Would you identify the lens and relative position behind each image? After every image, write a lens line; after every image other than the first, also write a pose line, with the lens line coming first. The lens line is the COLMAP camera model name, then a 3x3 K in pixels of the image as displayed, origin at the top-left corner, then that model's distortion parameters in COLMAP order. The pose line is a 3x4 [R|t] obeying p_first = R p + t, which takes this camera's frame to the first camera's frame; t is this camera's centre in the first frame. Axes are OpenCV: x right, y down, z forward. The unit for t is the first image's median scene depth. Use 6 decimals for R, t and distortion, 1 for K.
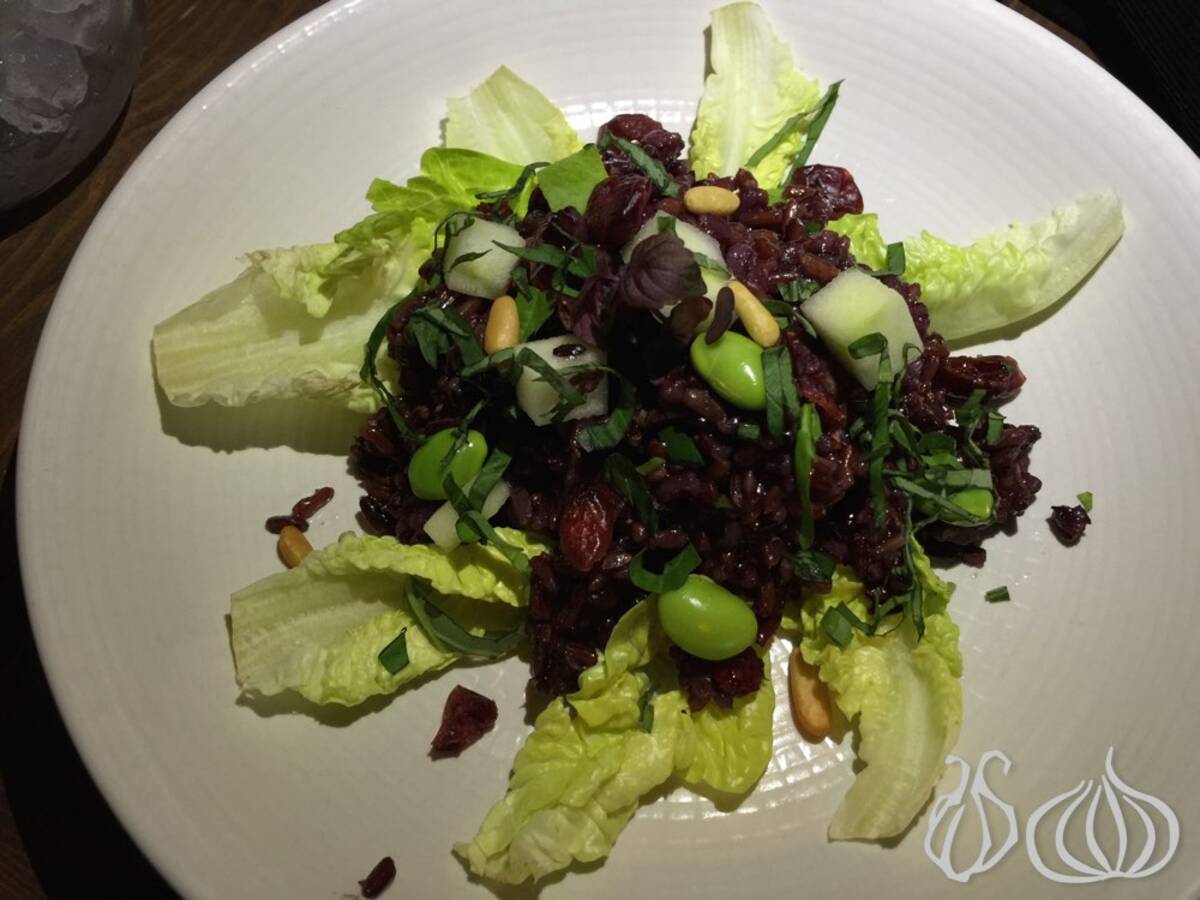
lens RADIAL K [[1084.3, 0, 600.0], [0, 1084.3, 450.0], [0, 0, 1]] dist [0.088935, -0.143663]
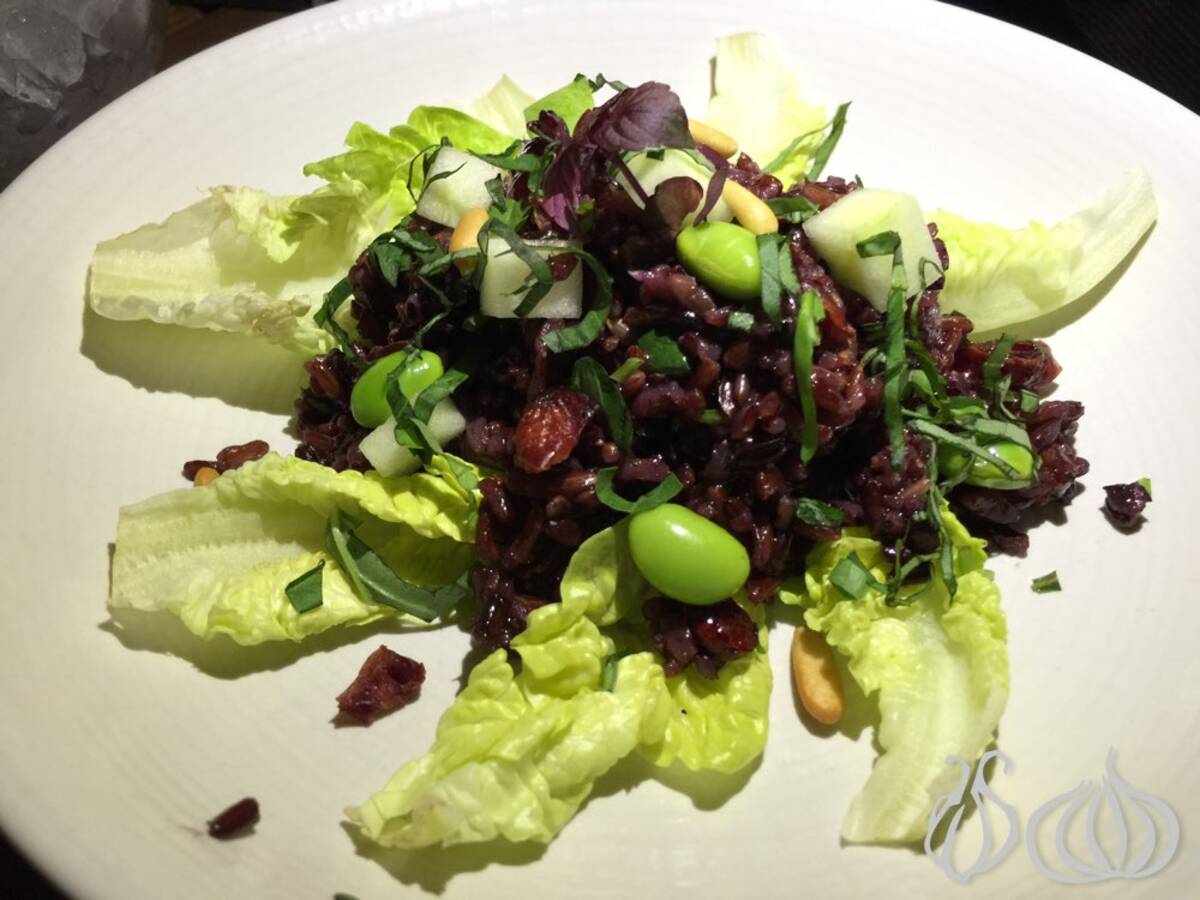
lens RADIAL K [[1084.3, 0, 600.0], [0, 1084.3, 450.0], [0, 0, 1]] dist [0.088935, -0.143663]
pose [[0.998569, 0.044191, -0.030132, 0.052120], [-0.051040, 0.955718, -0.289823, 0.313476], [0.015991, 0.290946, 0.956606, 0.189664]]
